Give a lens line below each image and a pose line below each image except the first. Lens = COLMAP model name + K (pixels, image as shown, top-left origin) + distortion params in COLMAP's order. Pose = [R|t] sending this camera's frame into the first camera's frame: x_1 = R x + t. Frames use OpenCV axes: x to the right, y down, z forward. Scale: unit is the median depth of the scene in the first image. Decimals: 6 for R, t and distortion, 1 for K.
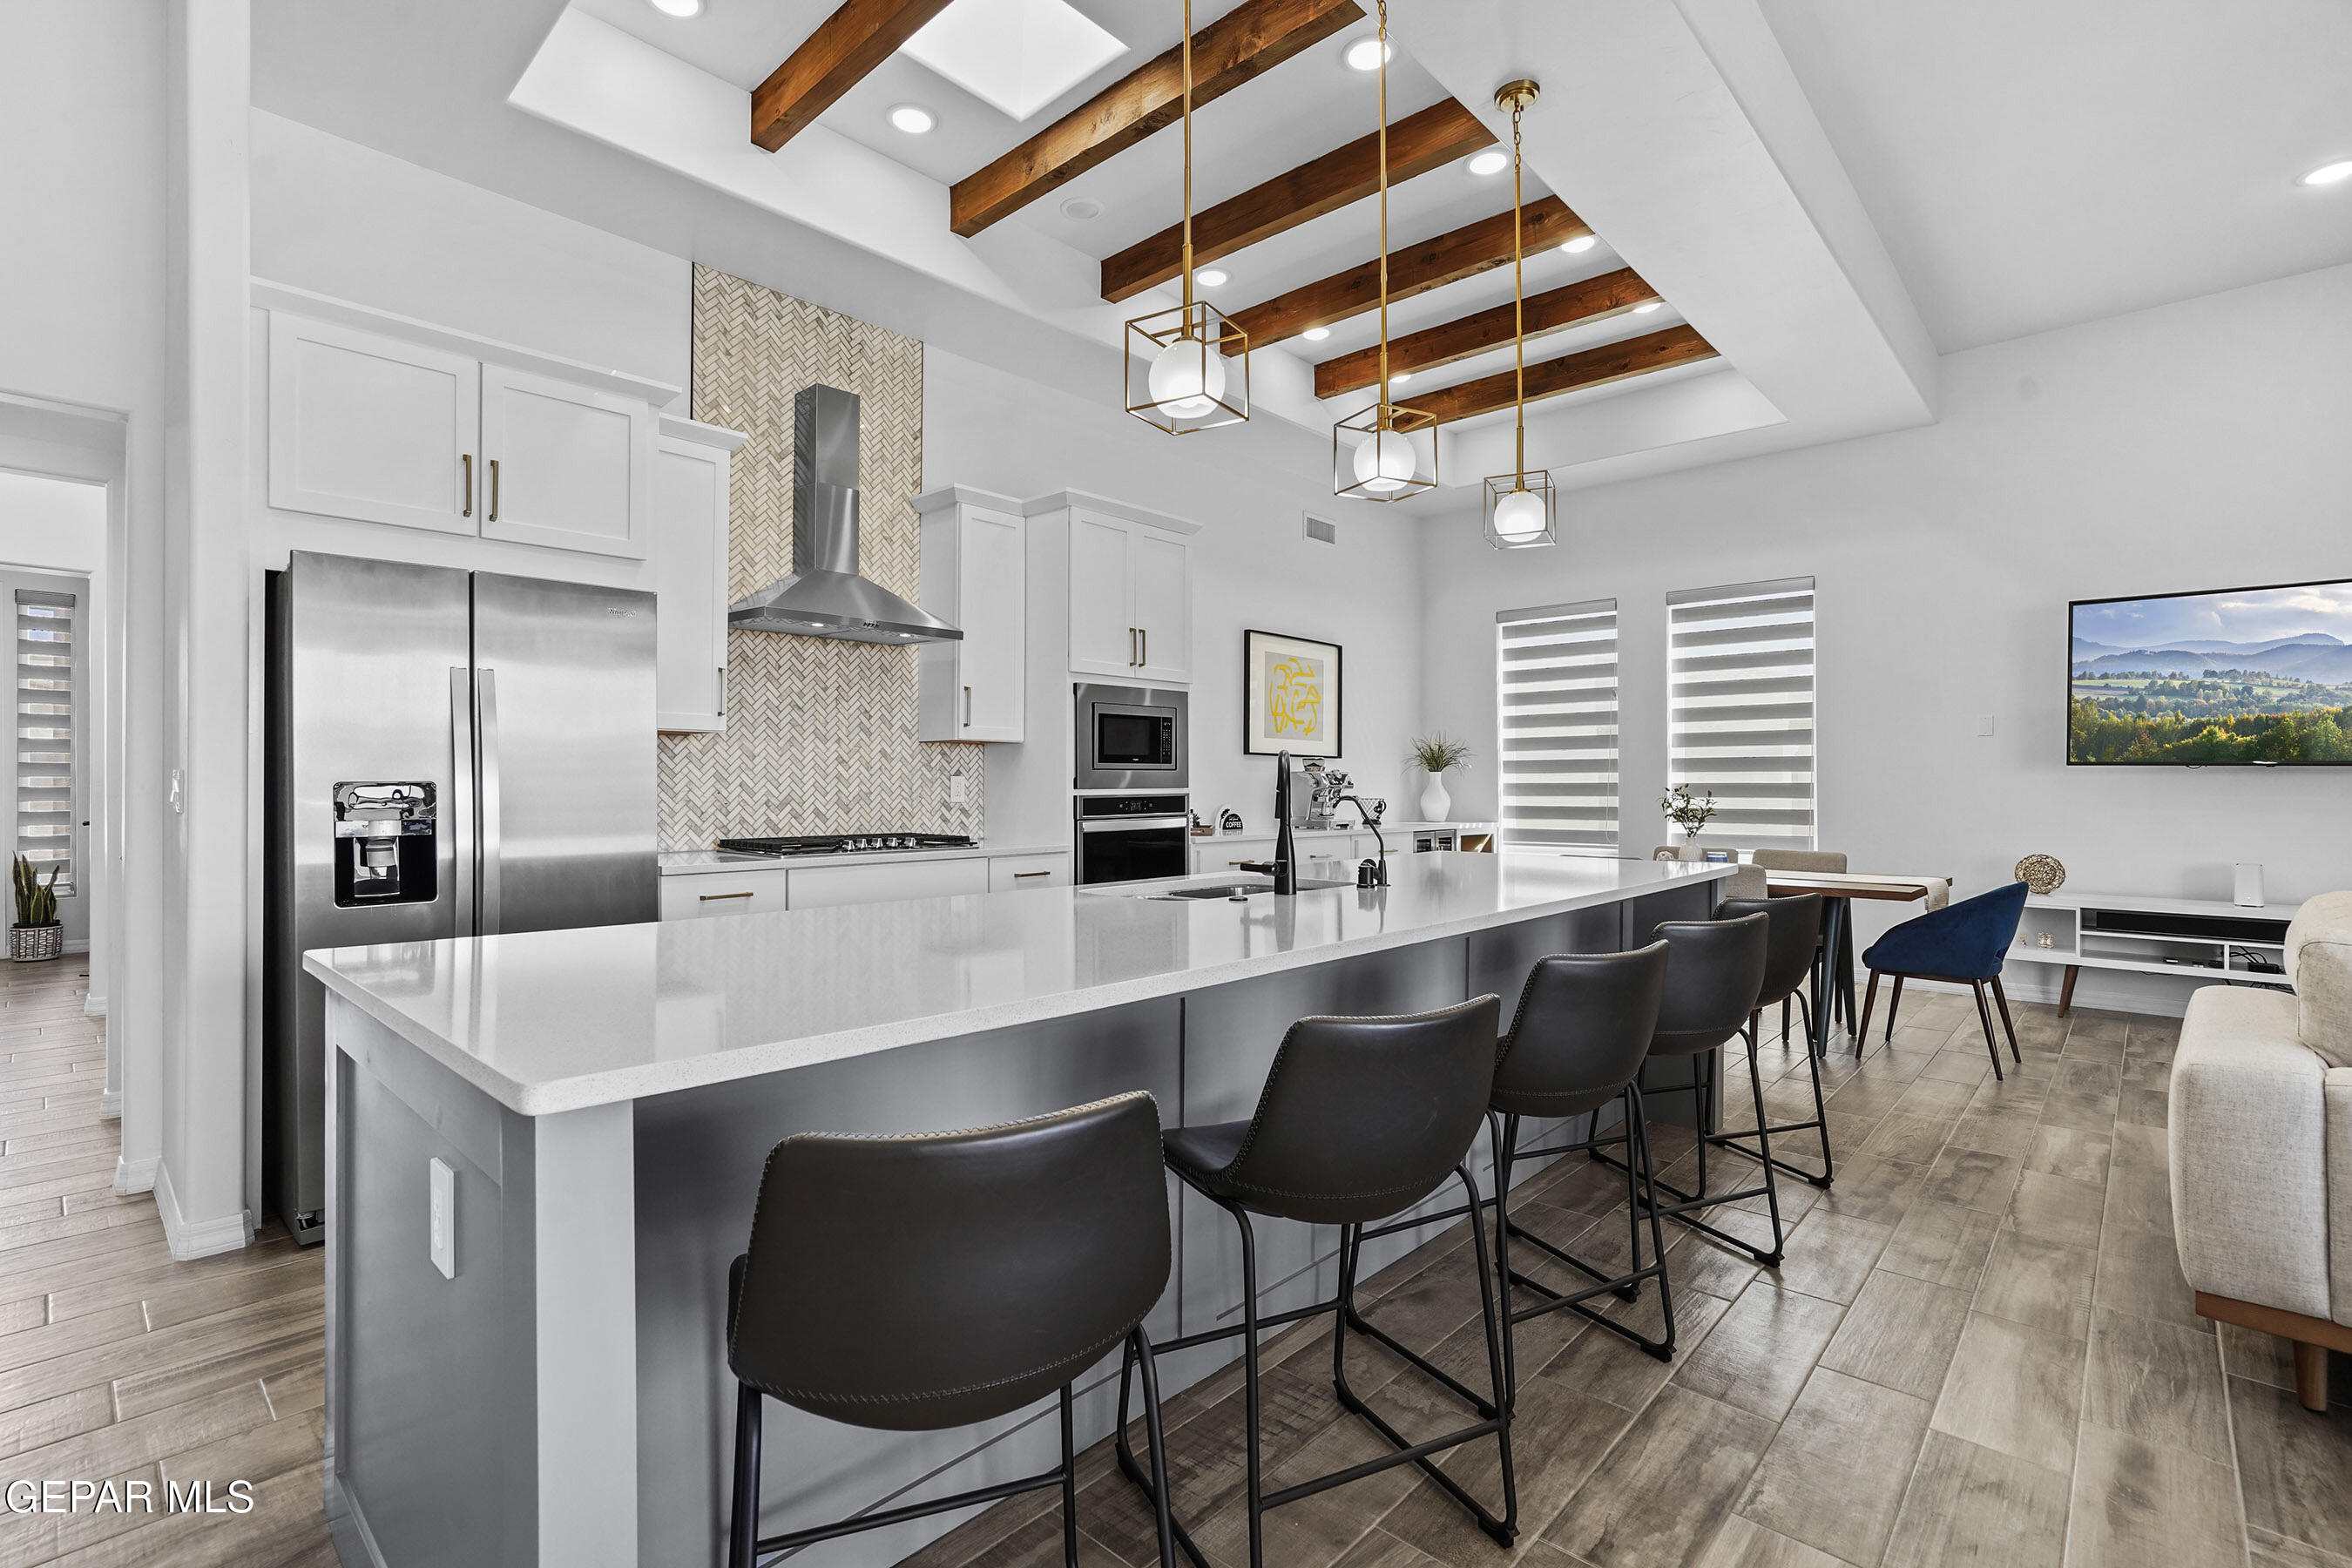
lens RADIAL K [[1086.8, 0, 1150.4], [0, 1086.8, 777.3], [0, 0, 1]] dist [-0.043831, 0.021146]
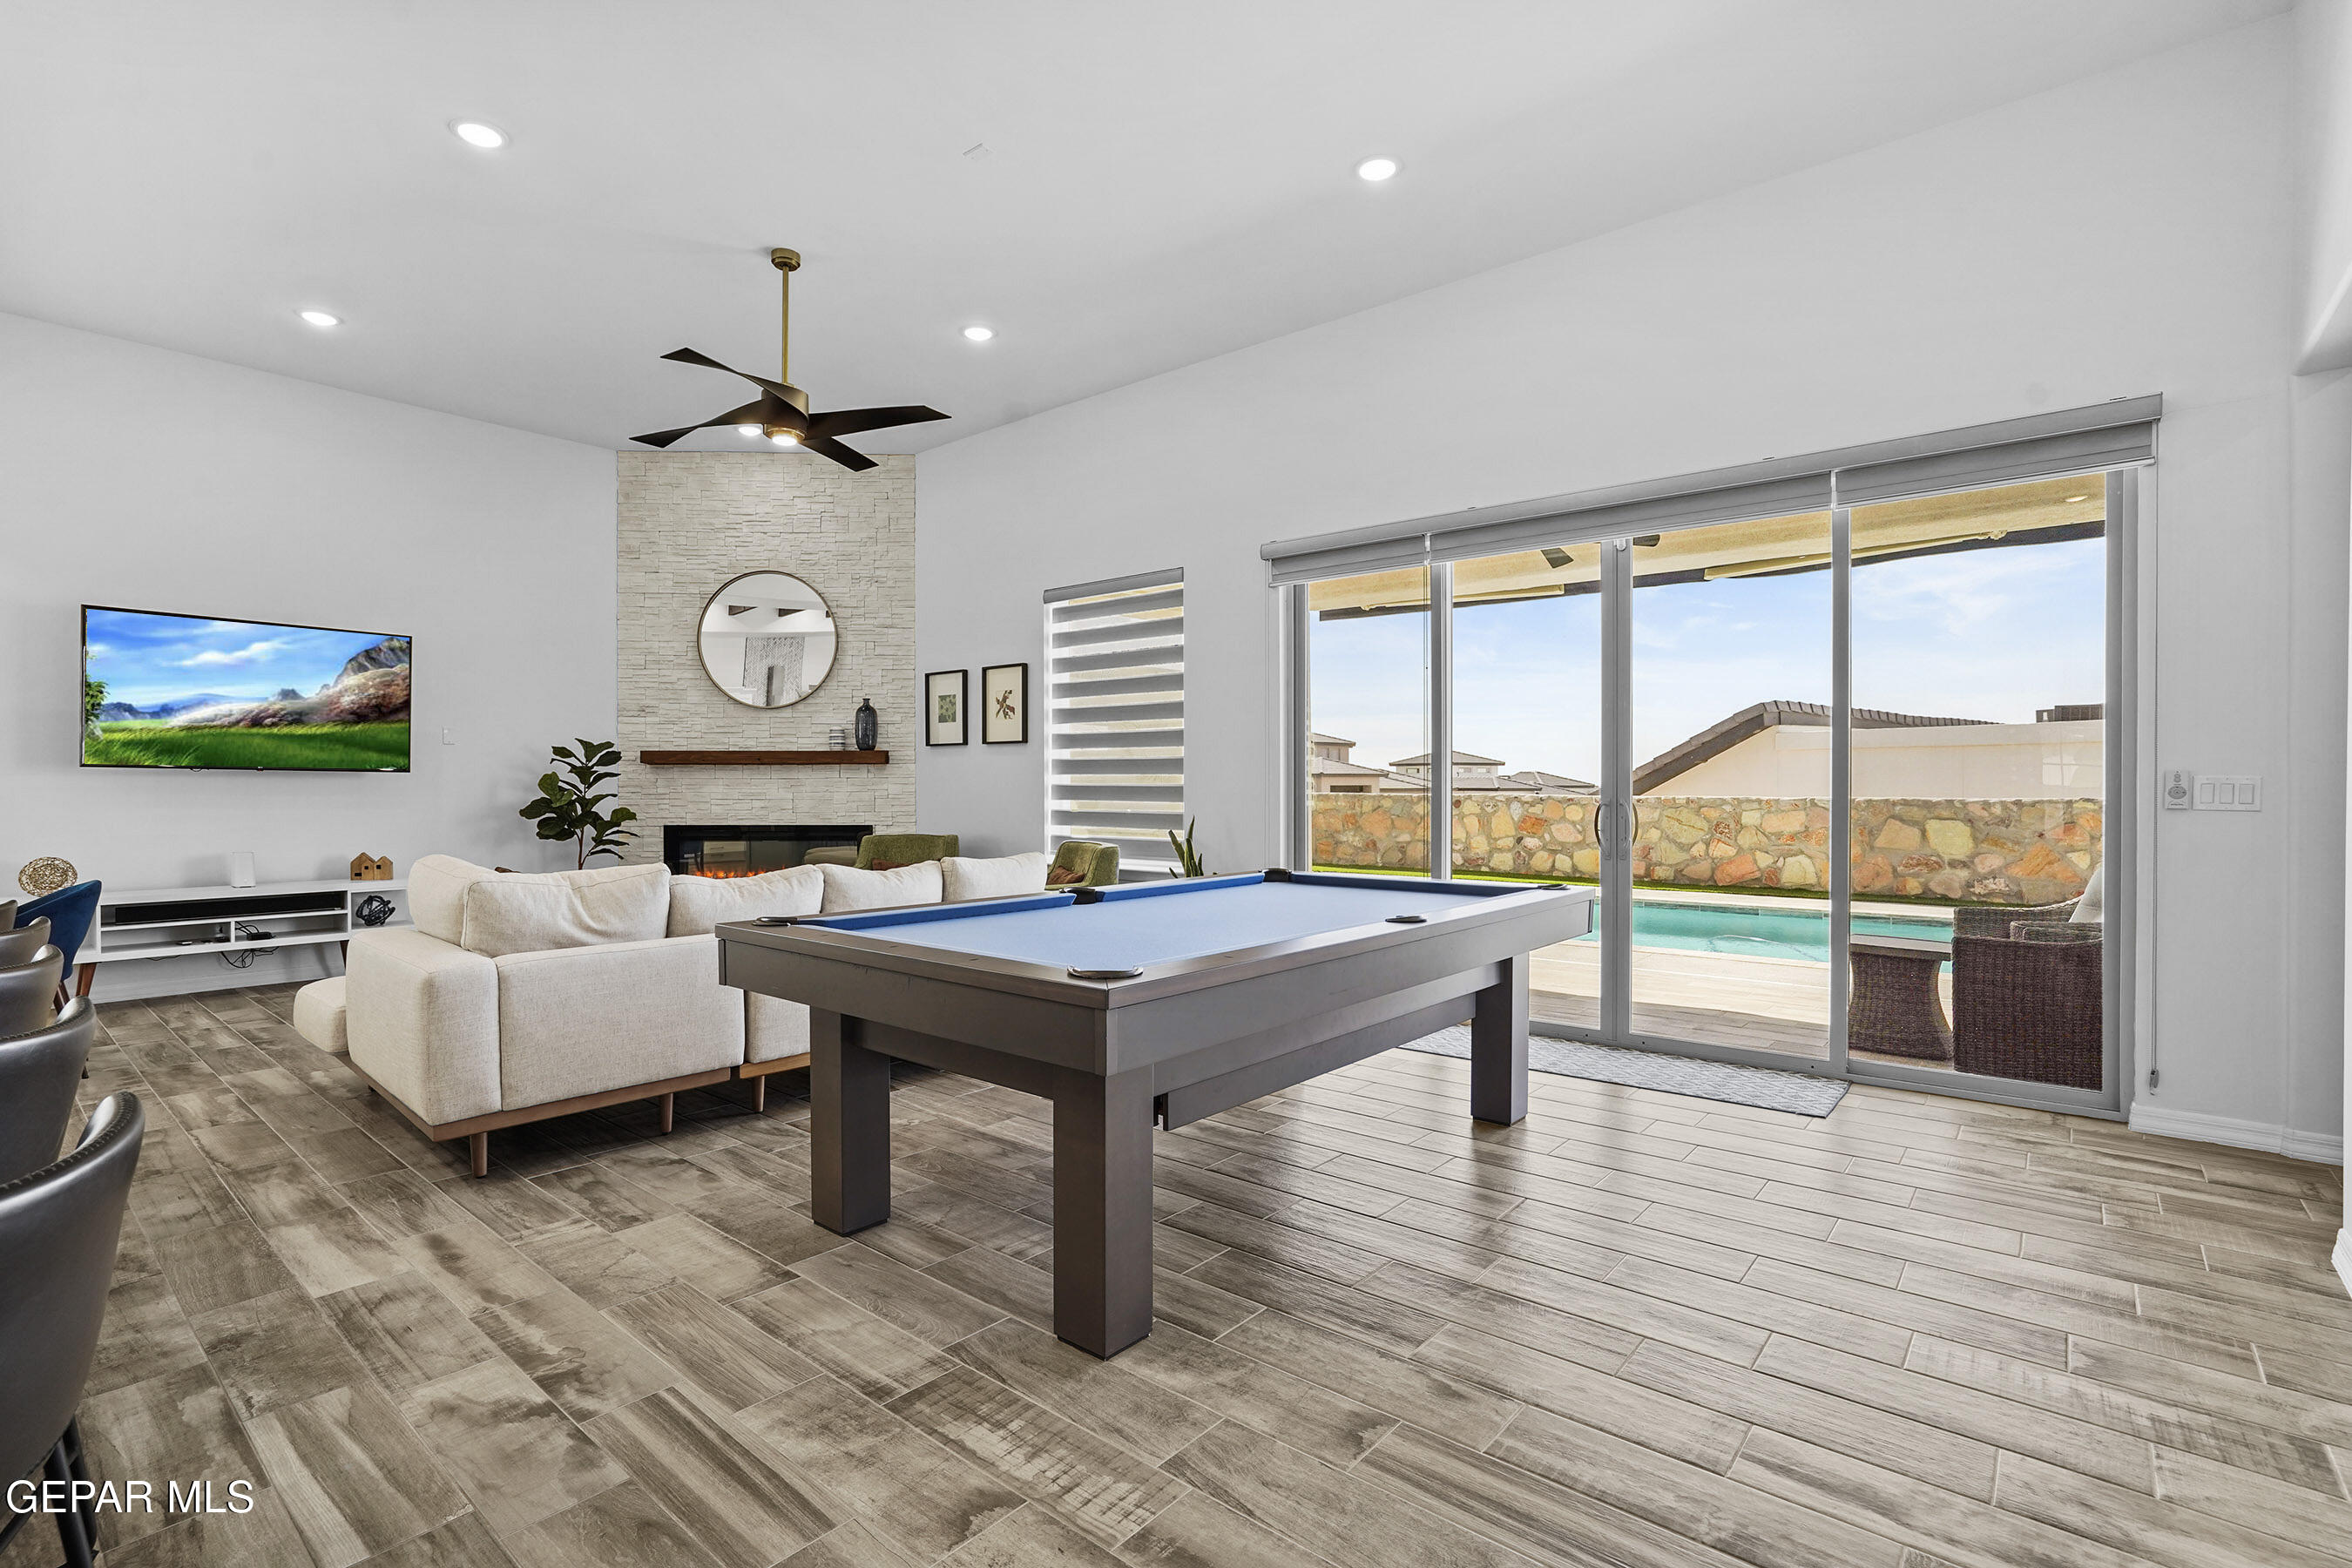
lens RADIAL K [[1087.9, 0, 1168.1], [0, 1087.9, 794.0], [0, 0, 1]] dist [-0.048416, 0.024459]
pose [[-0.055953, -0.009671, 0.998387, -0.233575], [-0.002103, 0.999952, 0.009568, 0.002522], [-0.998431, -0.001564, -0.055971, 0.028629]]
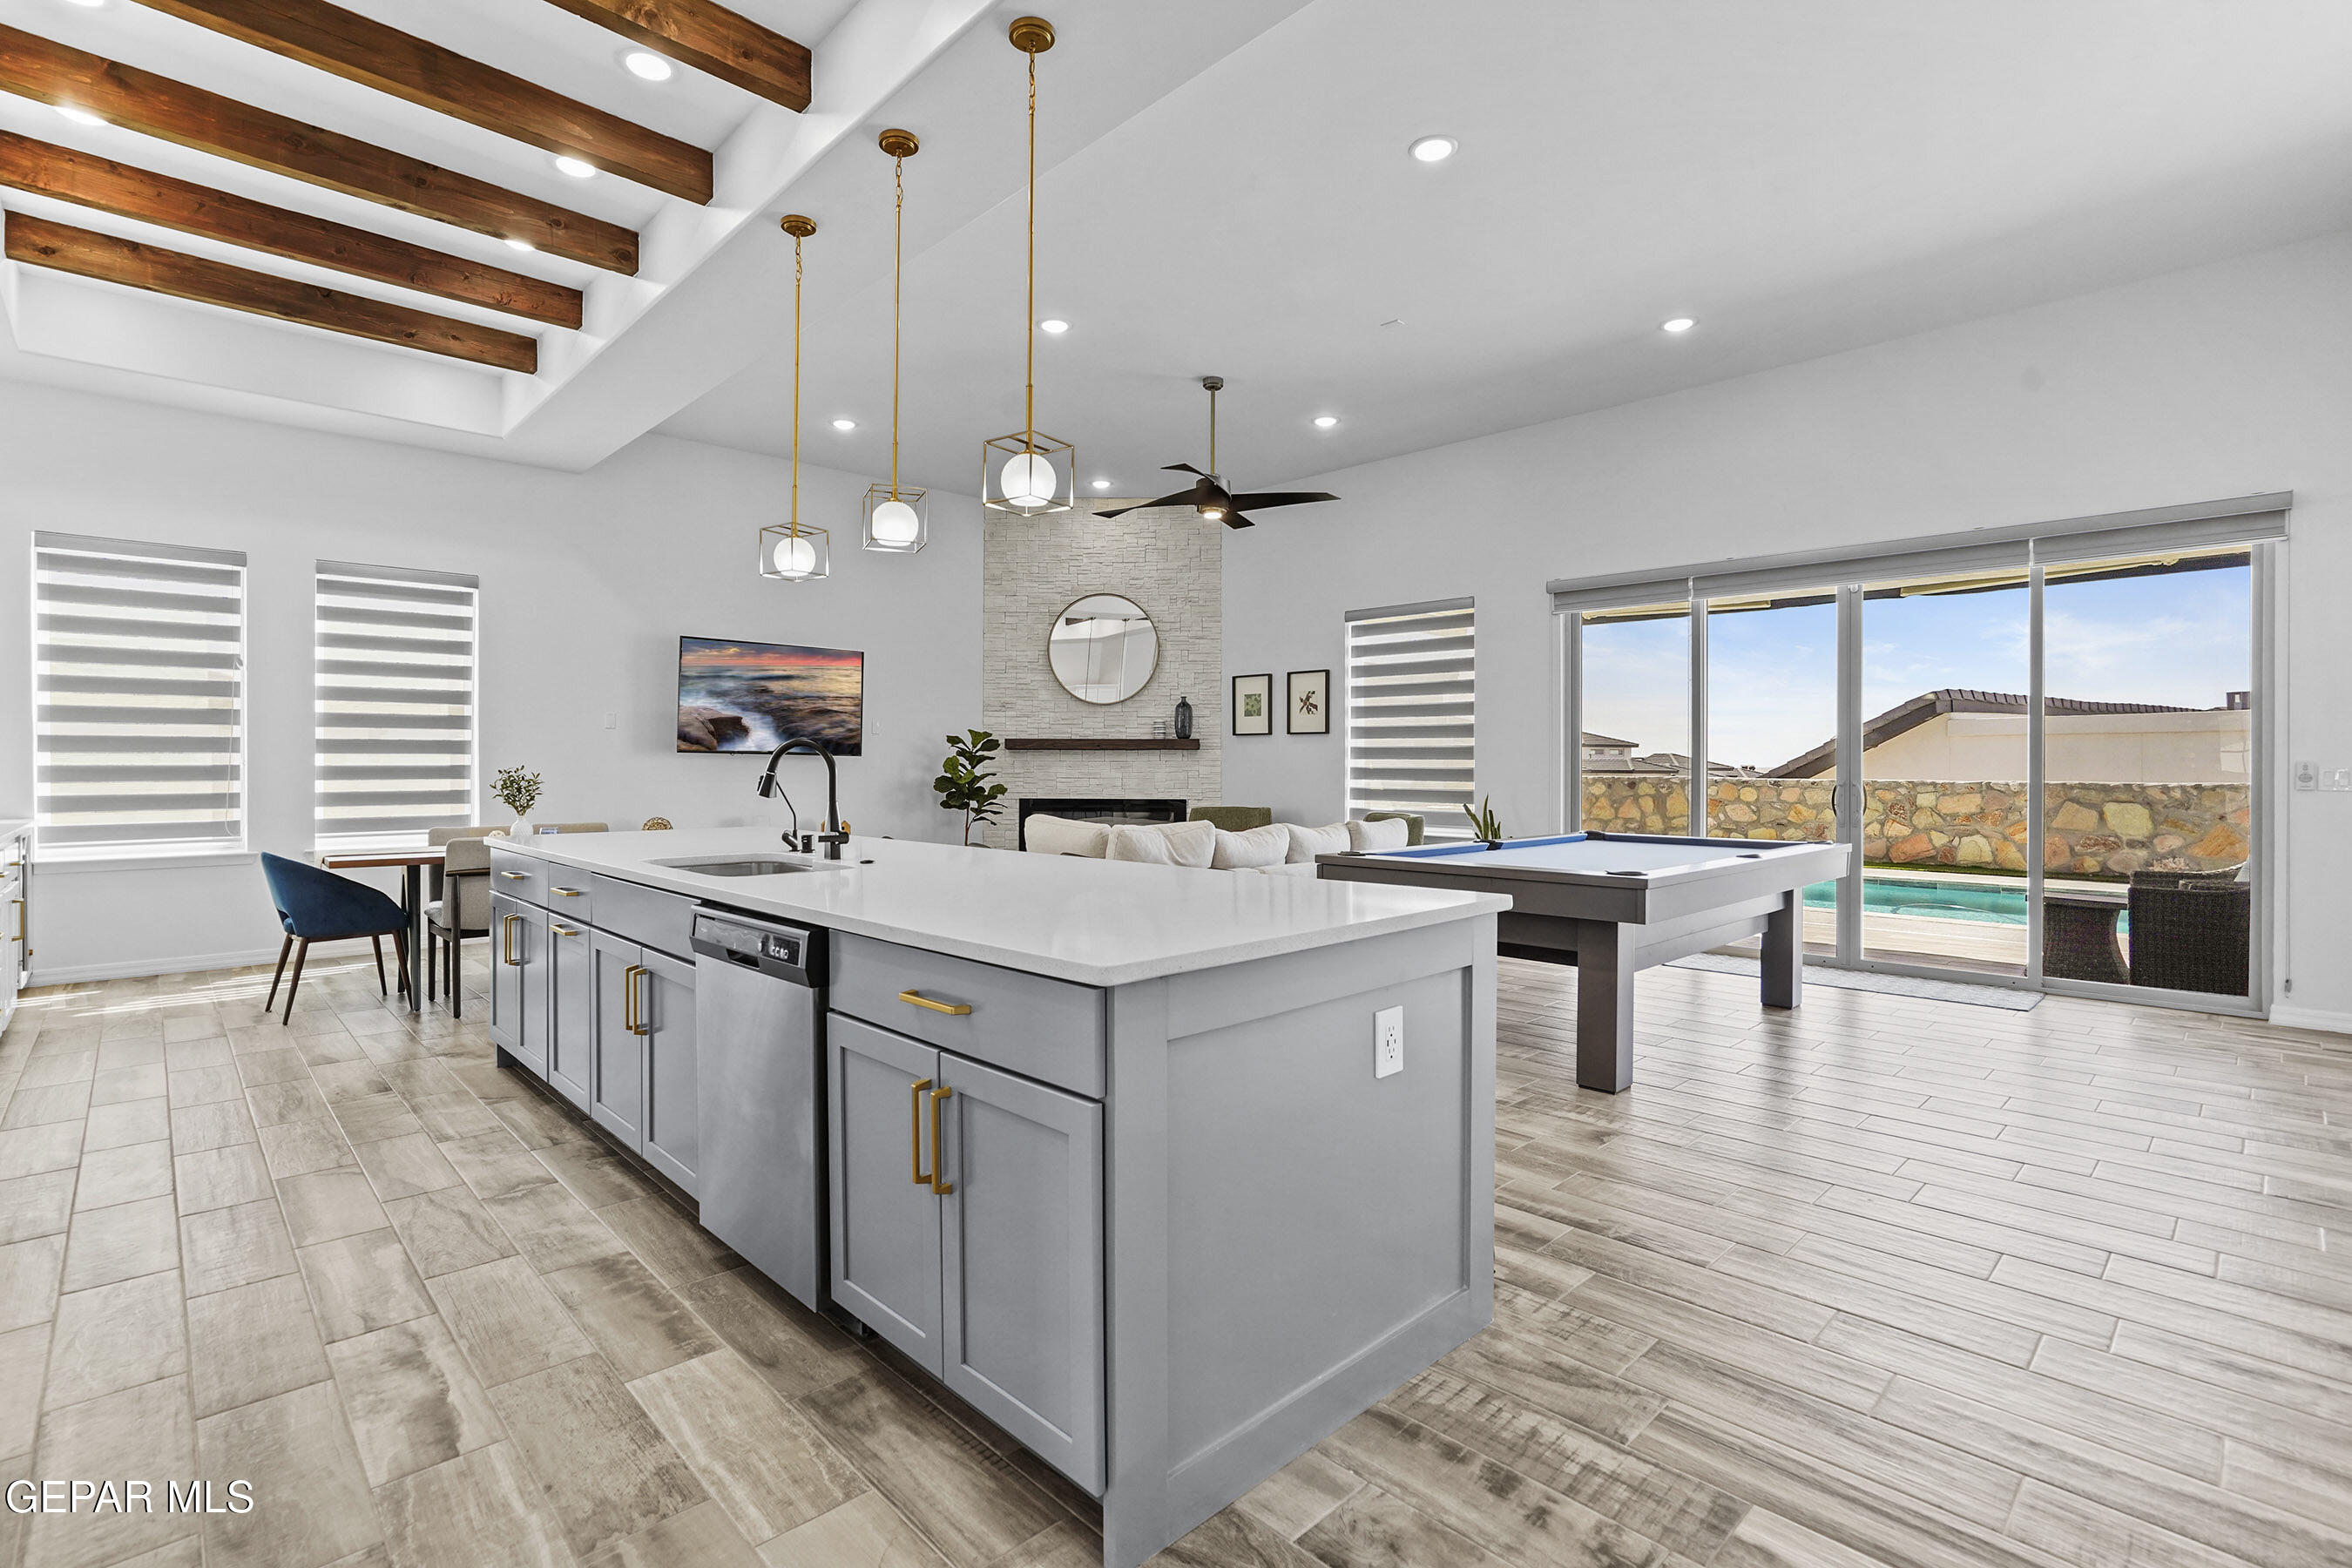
lens RADIAL K [[1094.9, 0, 1164.3], [0, 1094.9, 767.0], [0, 0, 1]] dist [-0.047278, 0.023804]
pose [[0.046250, -0.002841, 0.998926, -0.618856], [-0.005873, 0.999978, 0.003116, -0.000294], [-0.998913, -0.006011, 0.046232, 0.339840]]
